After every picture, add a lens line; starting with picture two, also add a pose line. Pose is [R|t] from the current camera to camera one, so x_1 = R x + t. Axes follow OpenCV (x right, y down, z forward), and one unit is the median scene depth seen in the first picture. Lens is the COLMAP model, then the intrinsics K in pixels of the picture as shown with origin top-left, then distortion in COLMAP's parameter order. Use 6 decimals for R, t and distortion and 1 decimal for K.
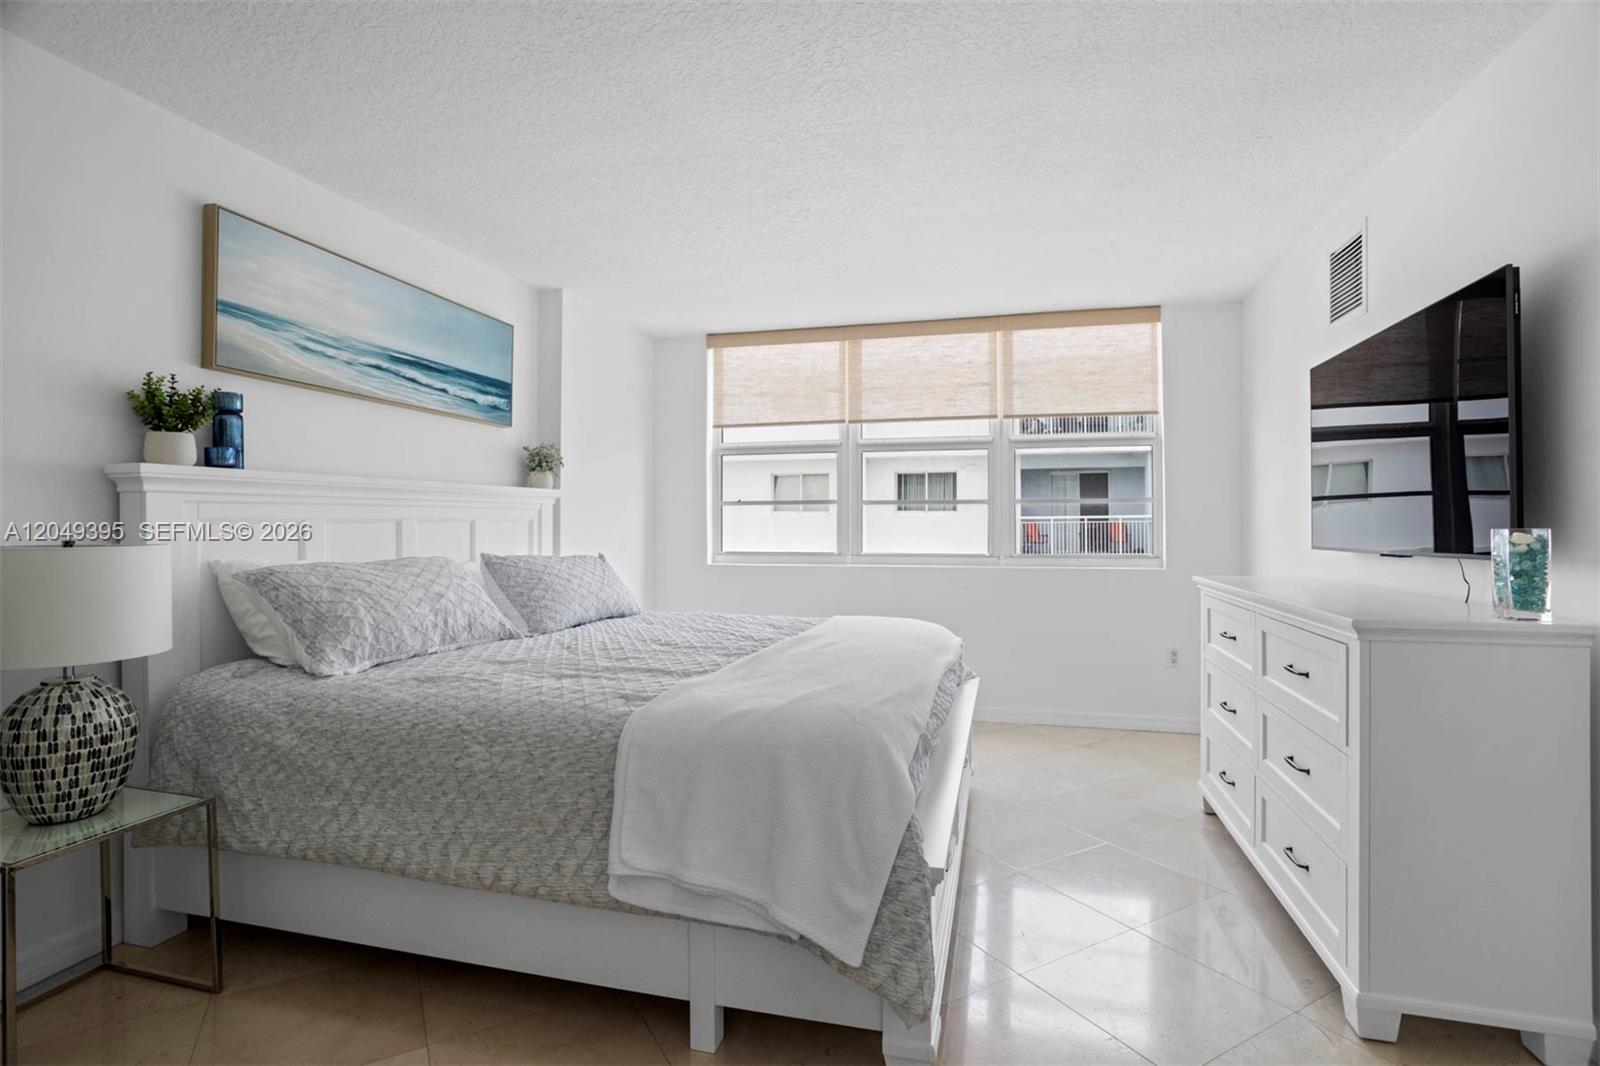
lens RADIAL K [[772.8, 0, 801.6], [0, 772.8, 512.3], [0, 0, 1]] dist [-0.069623, 0.030298]
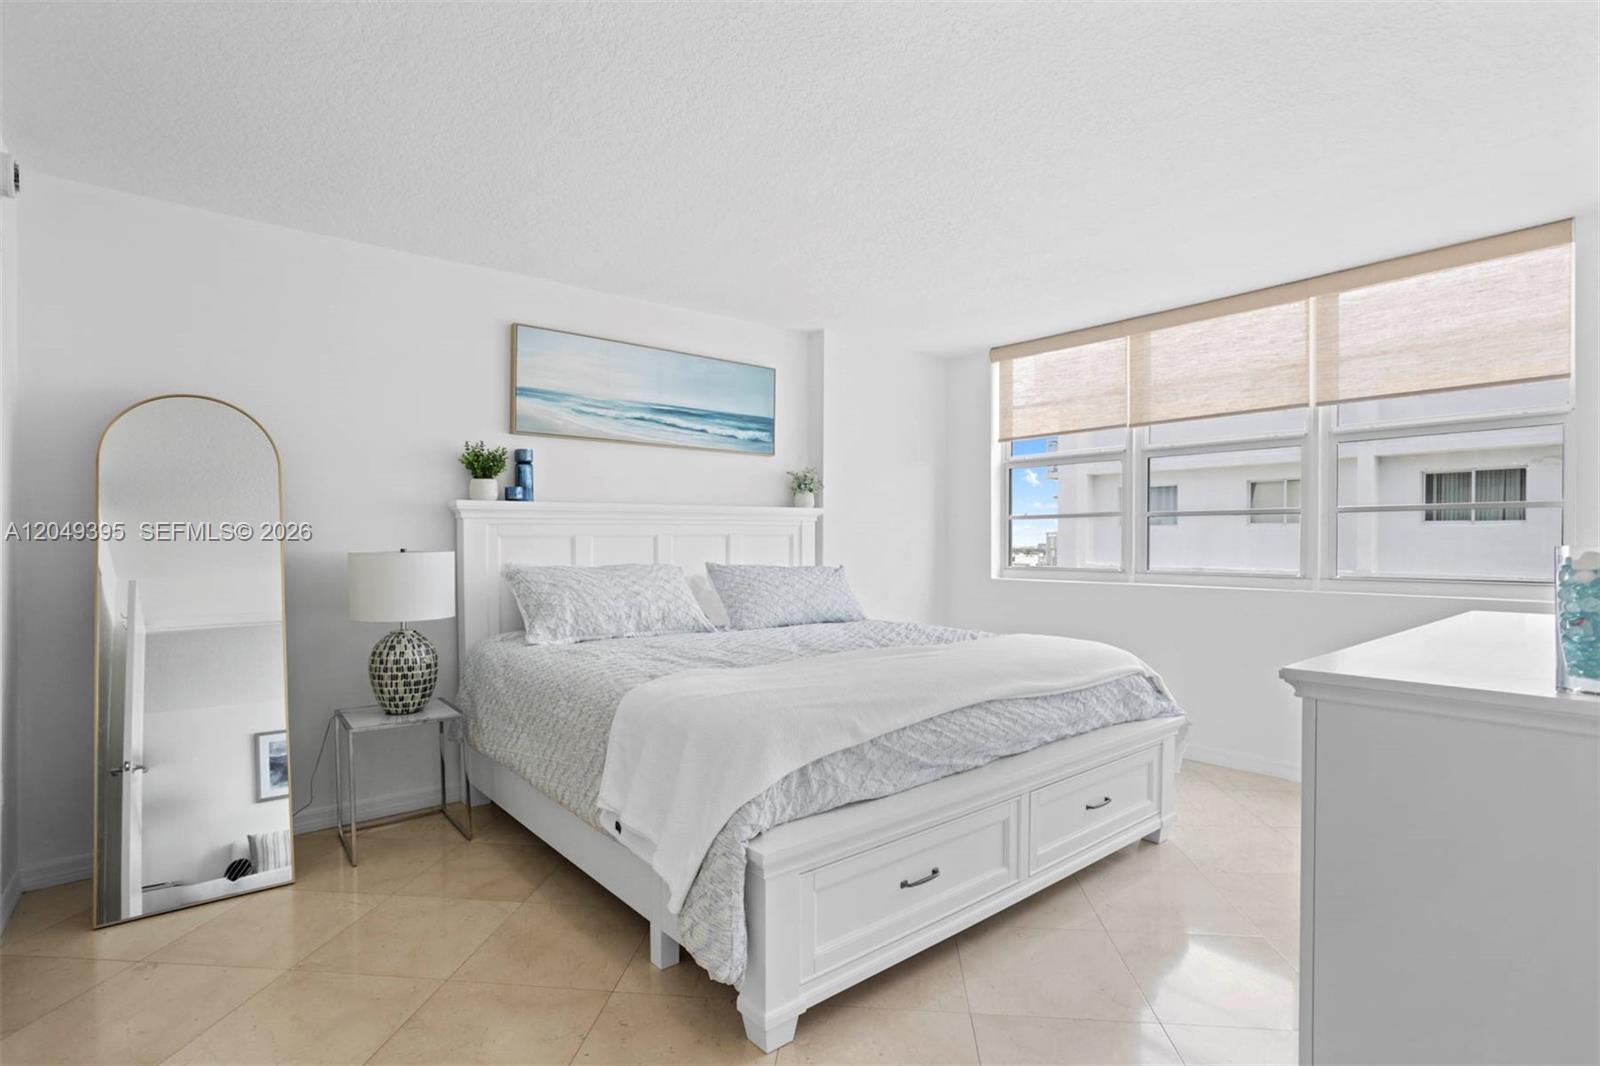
lens RADIAL K [[773.0, 0, 800.0], [0, 773.0, 533.0], [0, 0, 1]] dist [-0.074431, 0.030650]
pose [[0.813835, -0.004267, -0.581081, 0.430690], [0.009319, 0.999940, 0.005710, 0.000672], [0.581022, -0.010062, 0.813826, 0.073915]]
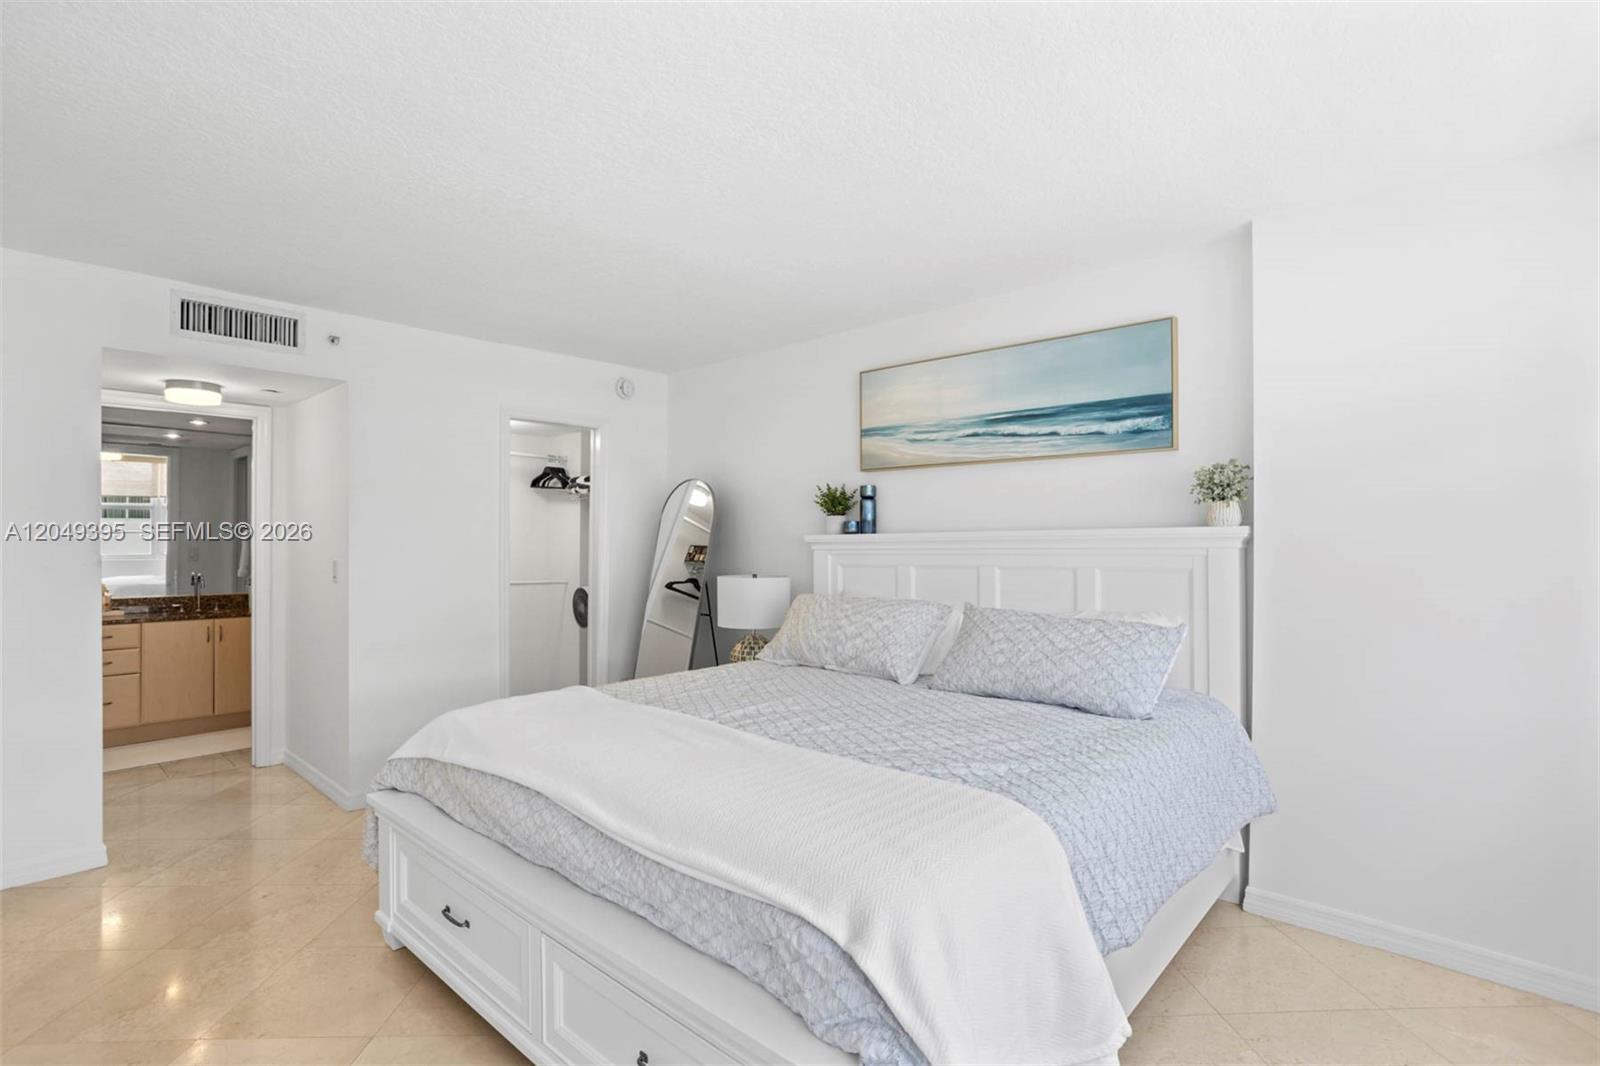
lens RADIAL K [[773.0, 0, 800.0], [0, 773.0, 533.0], [0, 0, 1]] dist [-0.074431, 0.030650]
pose [[-0.458975, -0.002261, -0.888446, 0.605614], [0.021366, 0.999679, -0.013582, -0.030206], [0.888192, -0.025216, -0.458780, 1.285579]]
